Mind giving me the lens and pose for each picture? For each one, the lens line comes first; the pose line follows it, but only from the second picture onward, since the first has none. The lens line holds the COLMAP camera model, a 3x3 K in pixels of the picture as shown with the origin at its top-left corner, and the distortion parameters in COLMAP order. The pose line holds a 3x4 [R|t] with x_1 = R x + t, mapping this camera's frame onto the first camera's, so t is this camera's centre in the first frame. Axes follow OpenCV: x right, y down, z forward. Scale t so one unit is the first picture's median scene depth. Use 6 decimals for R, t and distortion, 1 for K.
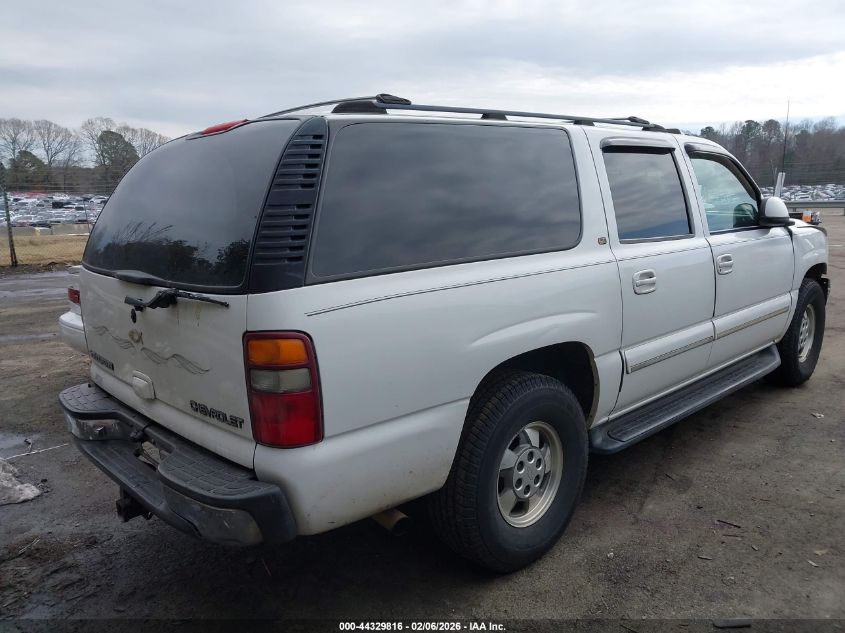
lens RADIAL K [[631.0, 0, 422.5], [0, 631.0, 316.5], [0, 0, 1]] dist [-0.000844, -0.000940]
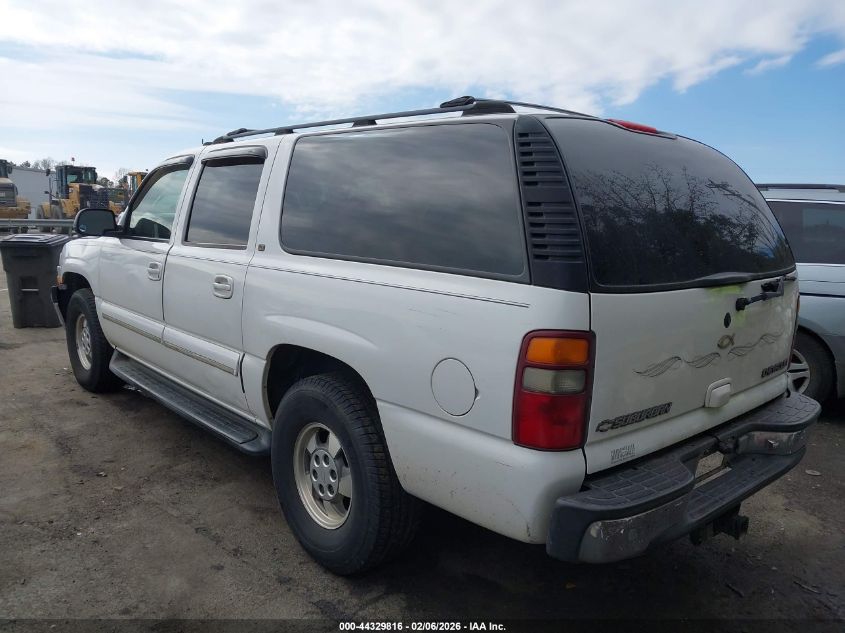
lens RADIAL K [[765.7, 0, 422.5], [0, 765.7, 316.5], [0, 0, 1]] dist [0.002032, -0.001238]
pose [[-0.042449, 0.205448, -0.977747, 1.342726], [-0.210470, 0.954829, 0.209770, -0.290284], [0.976678, 0.214690, 0.002709, 1.126928]]
